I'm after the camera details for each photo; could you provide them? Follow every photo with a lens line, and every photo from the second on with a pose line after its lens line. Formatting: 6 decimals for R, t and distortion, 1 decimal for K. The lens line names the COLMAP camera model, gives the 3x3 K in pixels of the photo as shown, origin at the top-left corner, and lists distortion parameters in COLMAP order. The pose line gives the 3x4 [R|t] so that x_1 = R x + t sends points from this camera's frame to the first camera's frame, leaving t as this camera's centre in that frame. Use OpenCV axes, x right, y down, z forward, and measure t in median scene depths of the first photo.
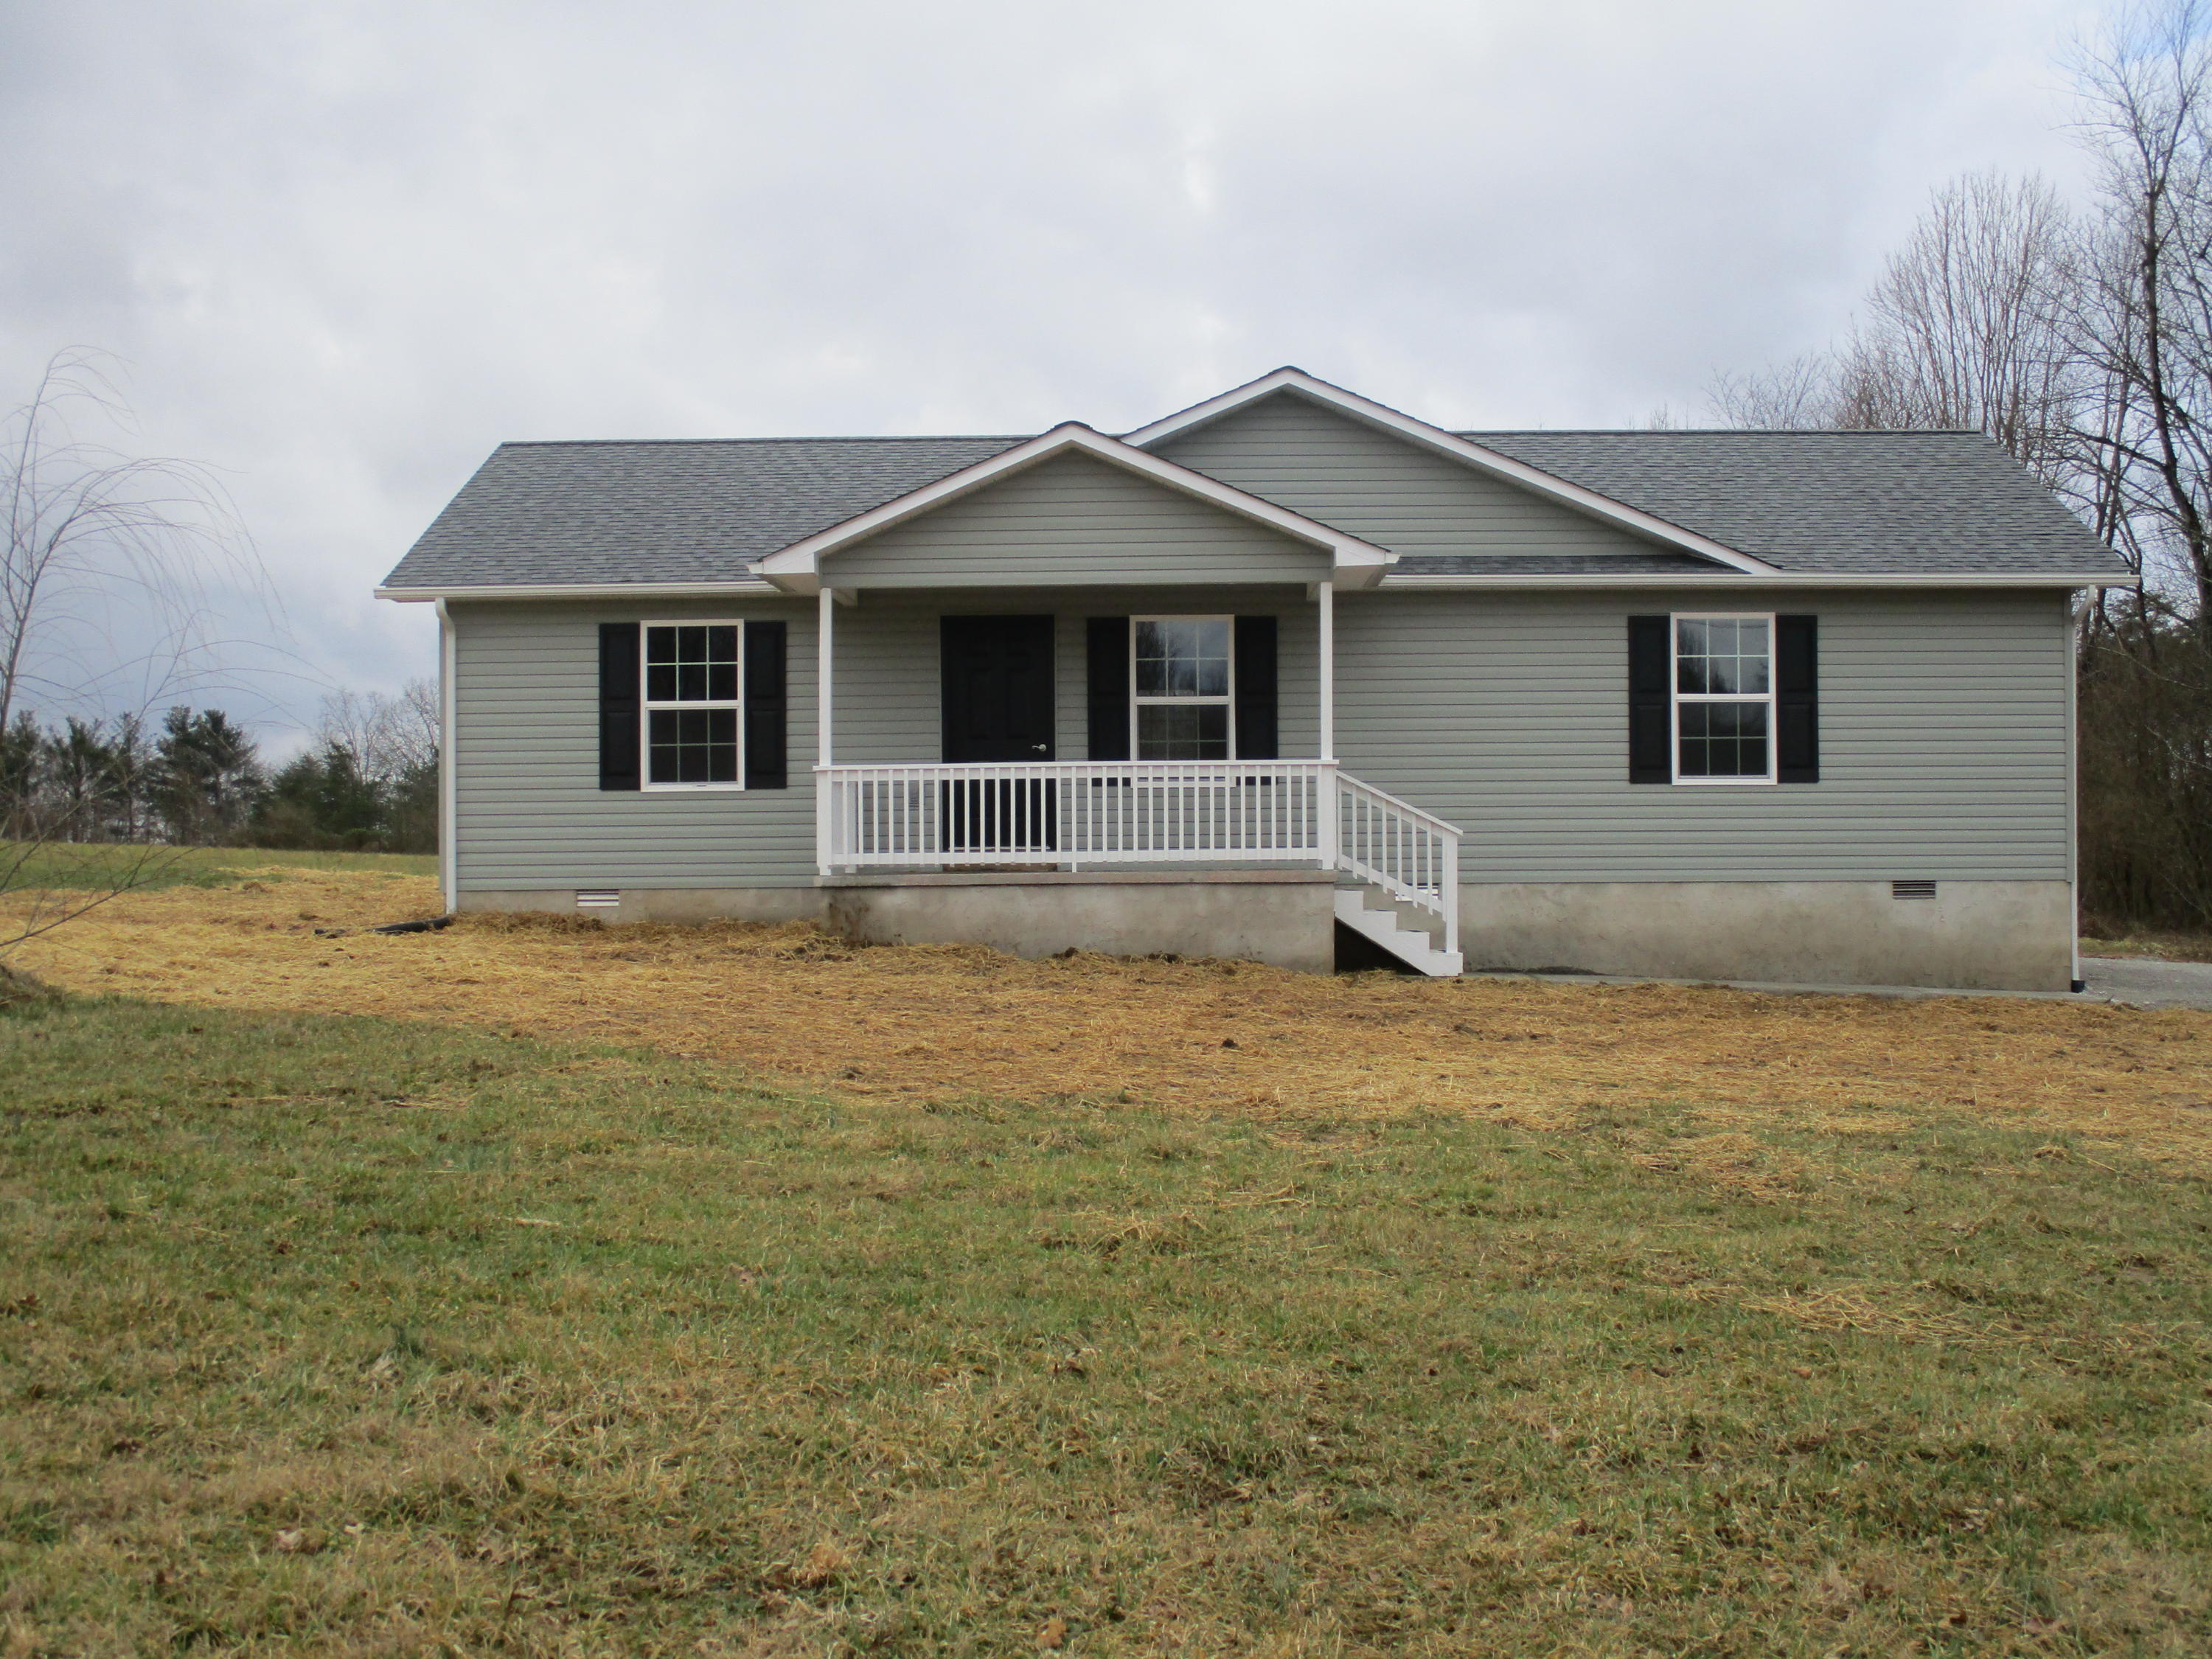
lens RADIAL K [[2818.9, 0, 1099.3], [0, 2818.9, 853.6], [0, 0, 1]] dist [0.194051, 0.000000]
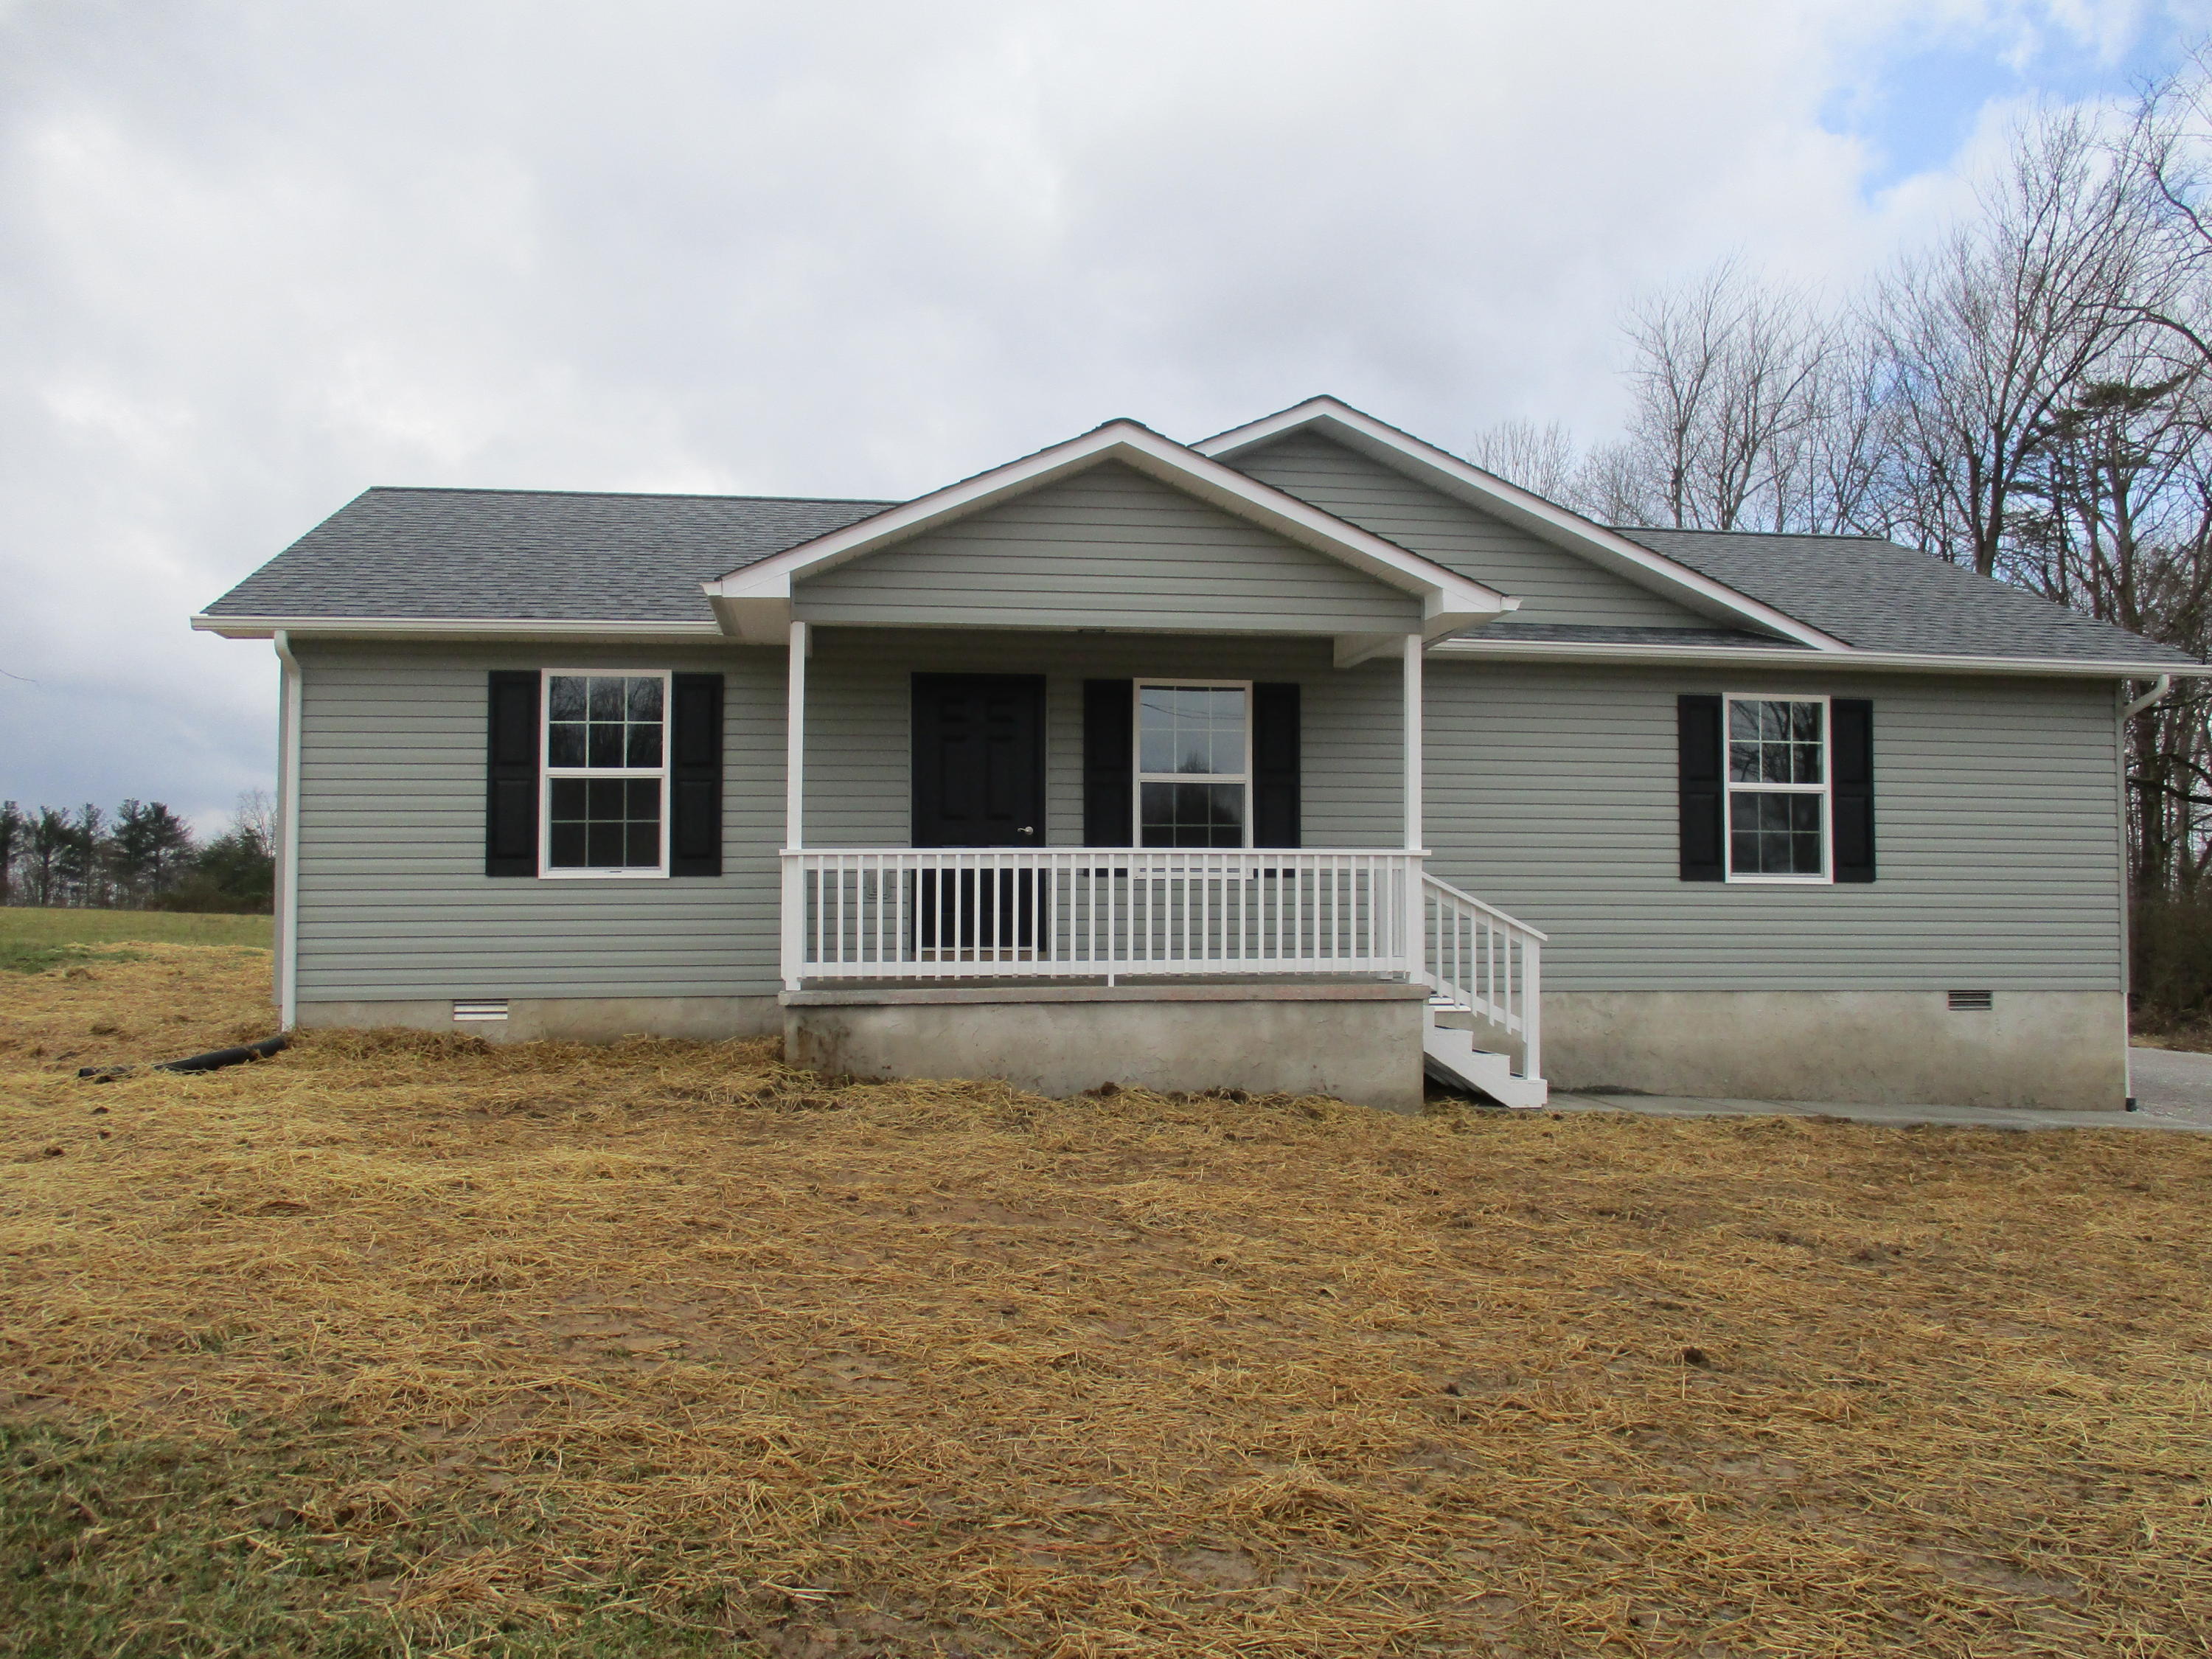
lens RADIAL K [[1855.0, 0, 1105.3], [0, 1855.0, 860.8], [0, 0, 1]] dist [0.048239, 0.014170]
pose [[0.986317, 0.011860, 0.164433, -0.089931], [-0.007504, 0.999605, -0.027086, -0.013707], [-0.164690, 0.025481, 0.986016, 0.449154]]
